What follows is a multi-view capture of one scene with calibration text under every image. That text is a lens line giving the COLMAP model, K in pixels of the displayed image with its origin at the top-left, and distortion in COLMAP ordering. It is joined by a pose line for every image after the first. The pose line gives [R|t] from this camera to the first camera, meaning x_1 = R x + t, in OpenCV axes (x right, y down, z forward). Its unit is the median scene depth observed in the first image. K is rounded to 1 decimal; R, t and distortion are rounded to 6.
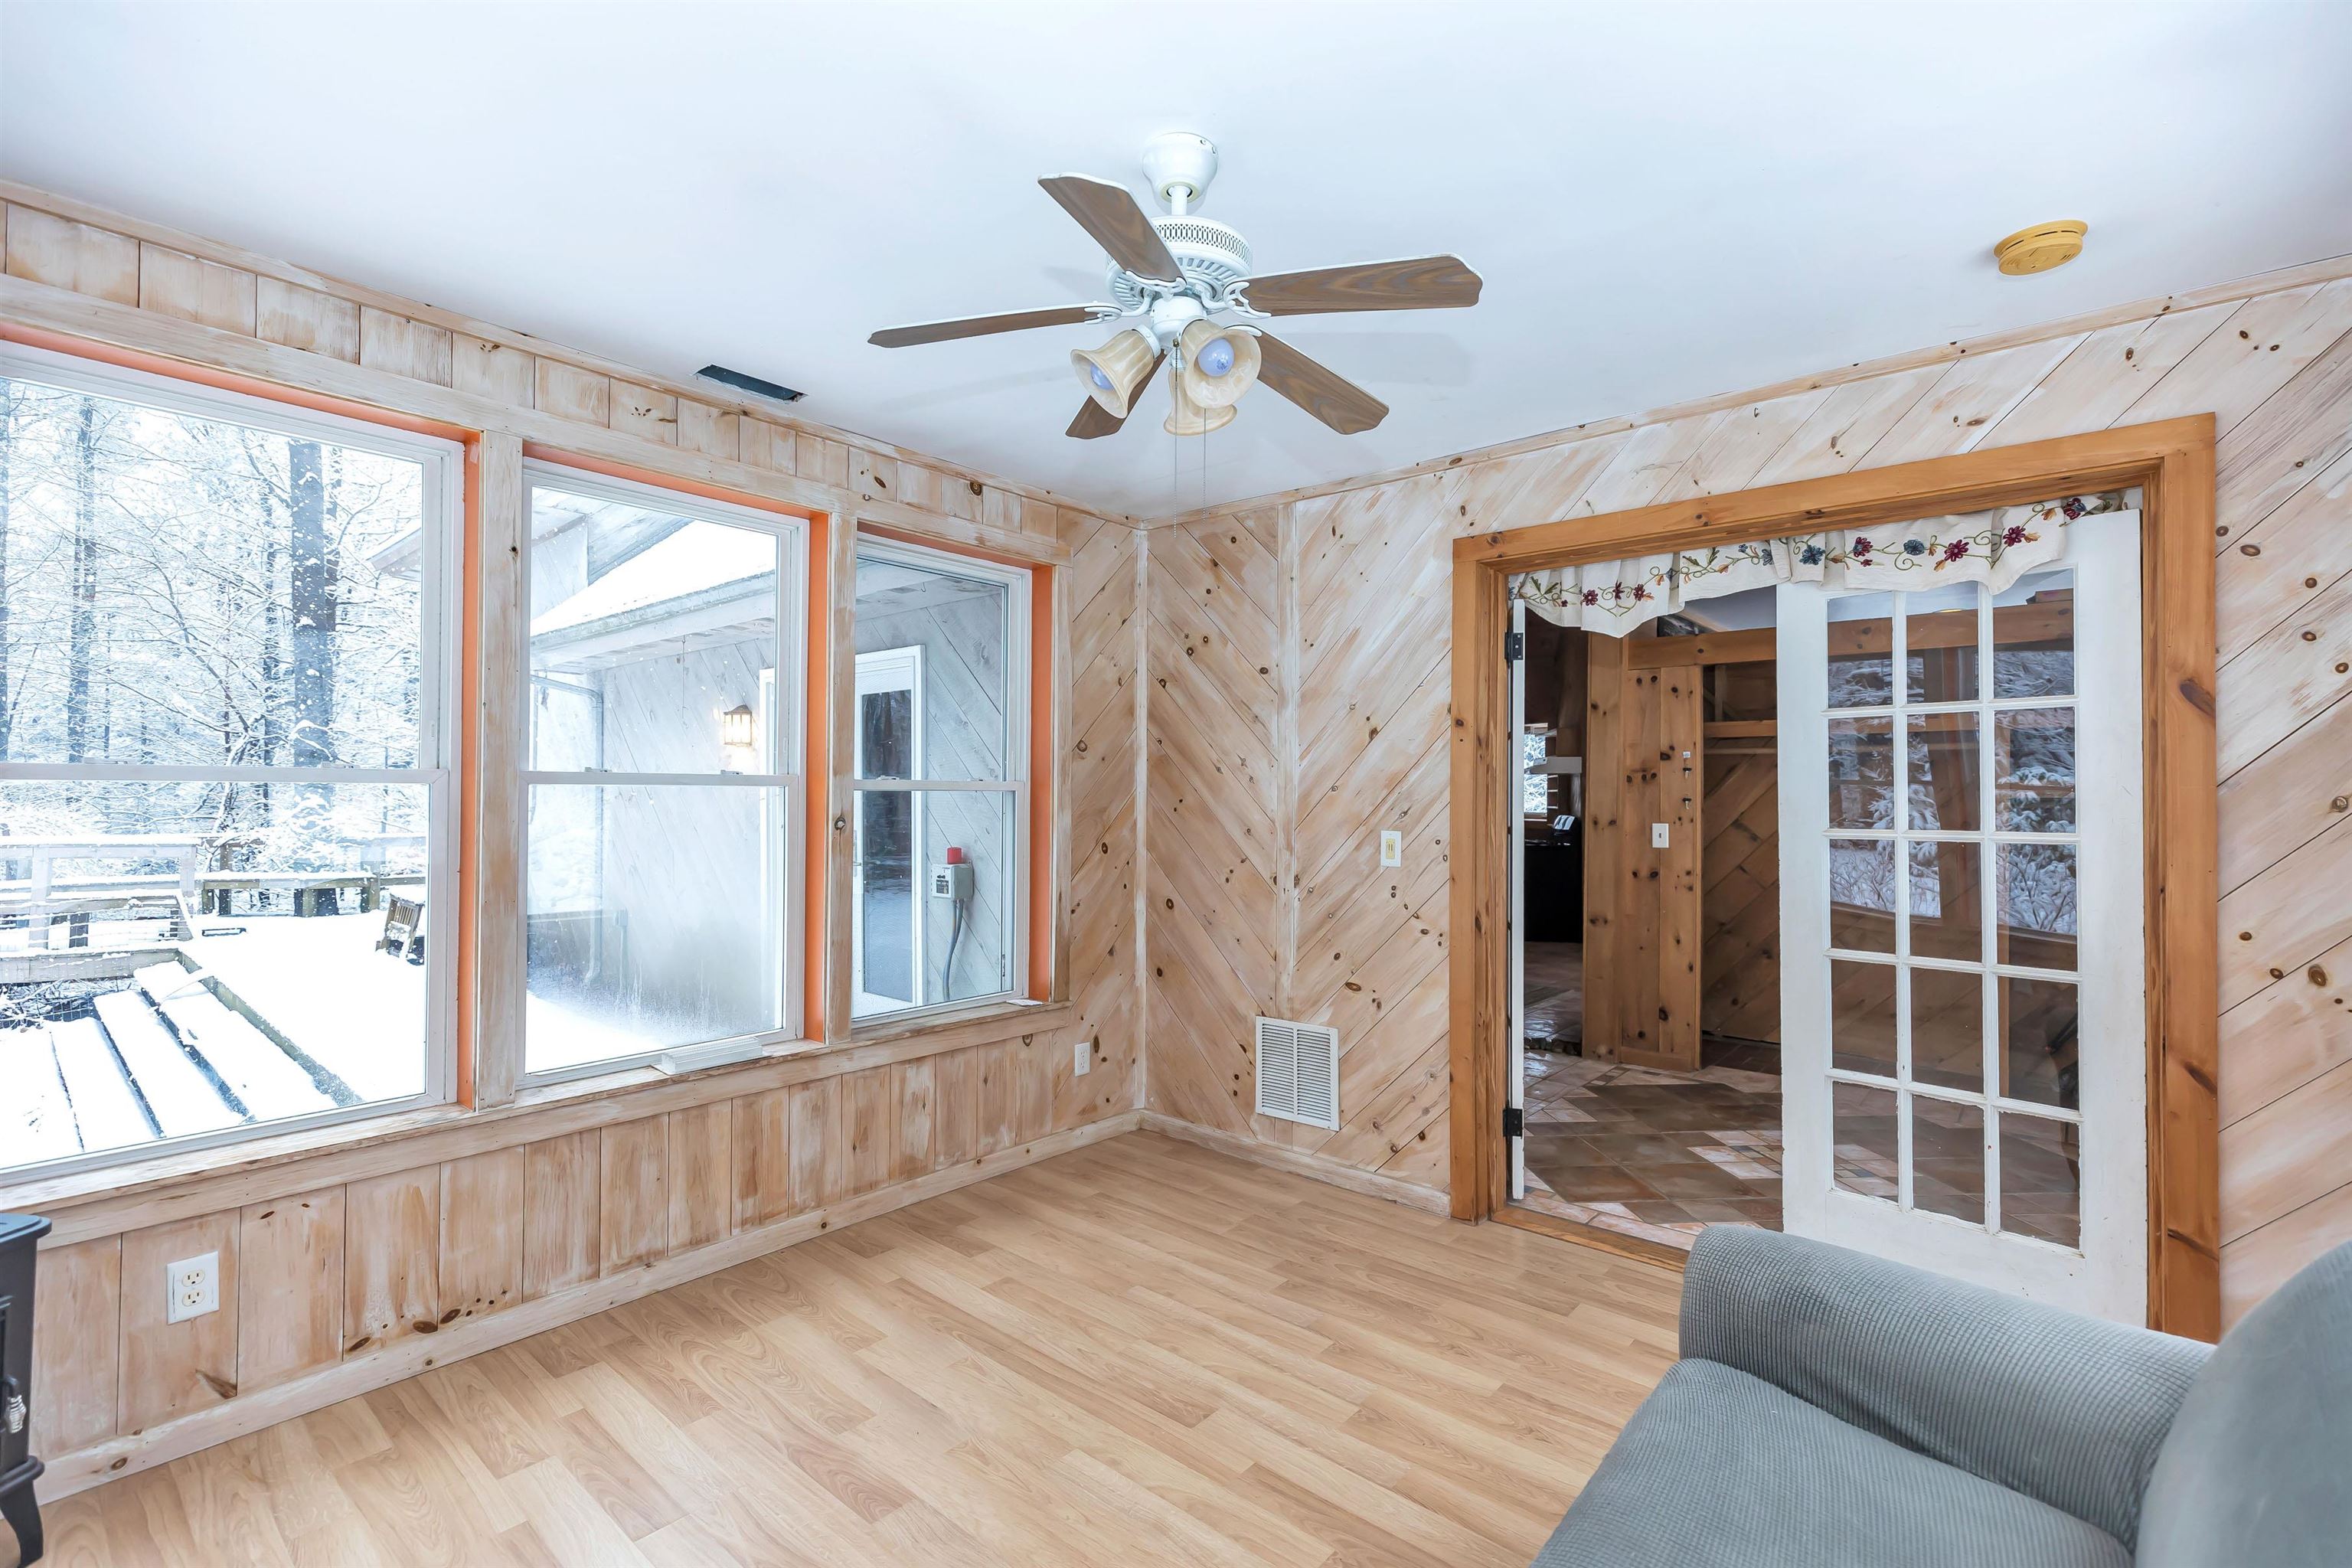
lens RADIAL K [[1048.0, 0, 1179.0], [0, 1048.0, 786.5], [0, 0, 1]] dist [0.006132, -0.002300]
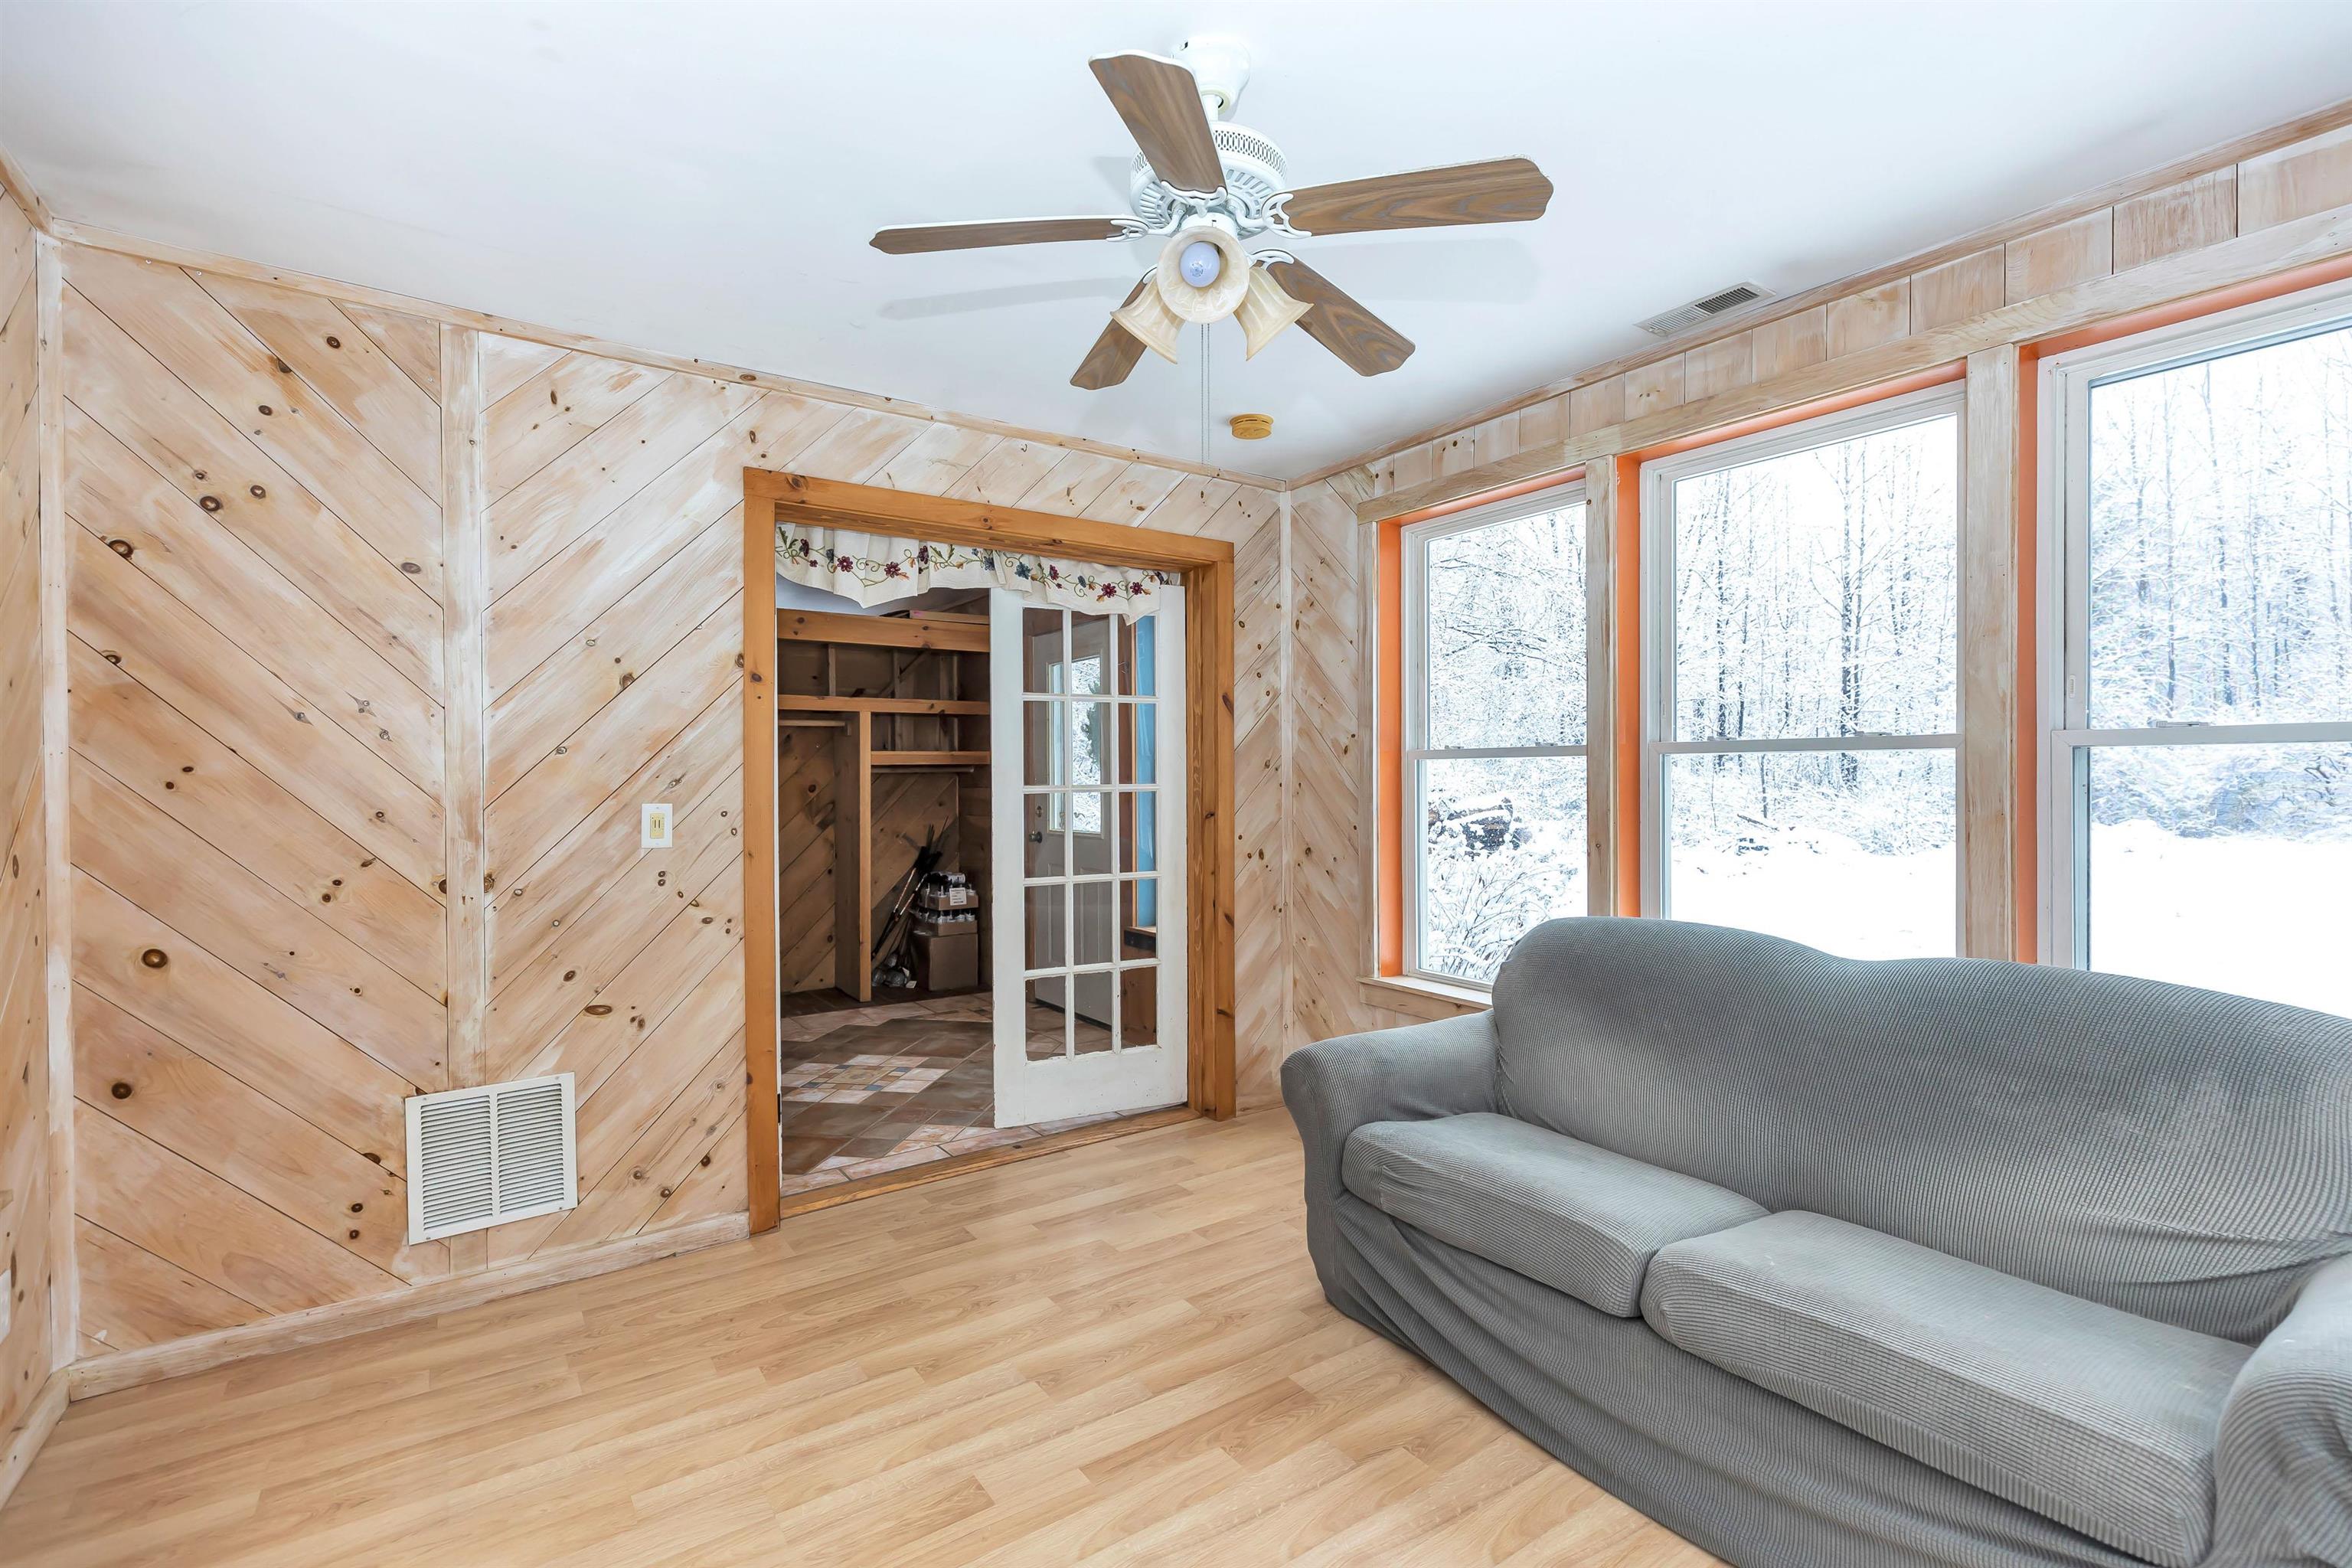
lens RADIAL K [[1048.0, 0, 1184.6], [0, 1048.0, 779.9], [0, 0, 1]] dist [0.006132, -0.002300]
pose [[0.244258, -0.016455, 0.969571, -0.468655], [-0.005909, 0.999812, 0.018457, 0.006690], [-0.969692, -0.010237, 0.244115, 0.400239]]
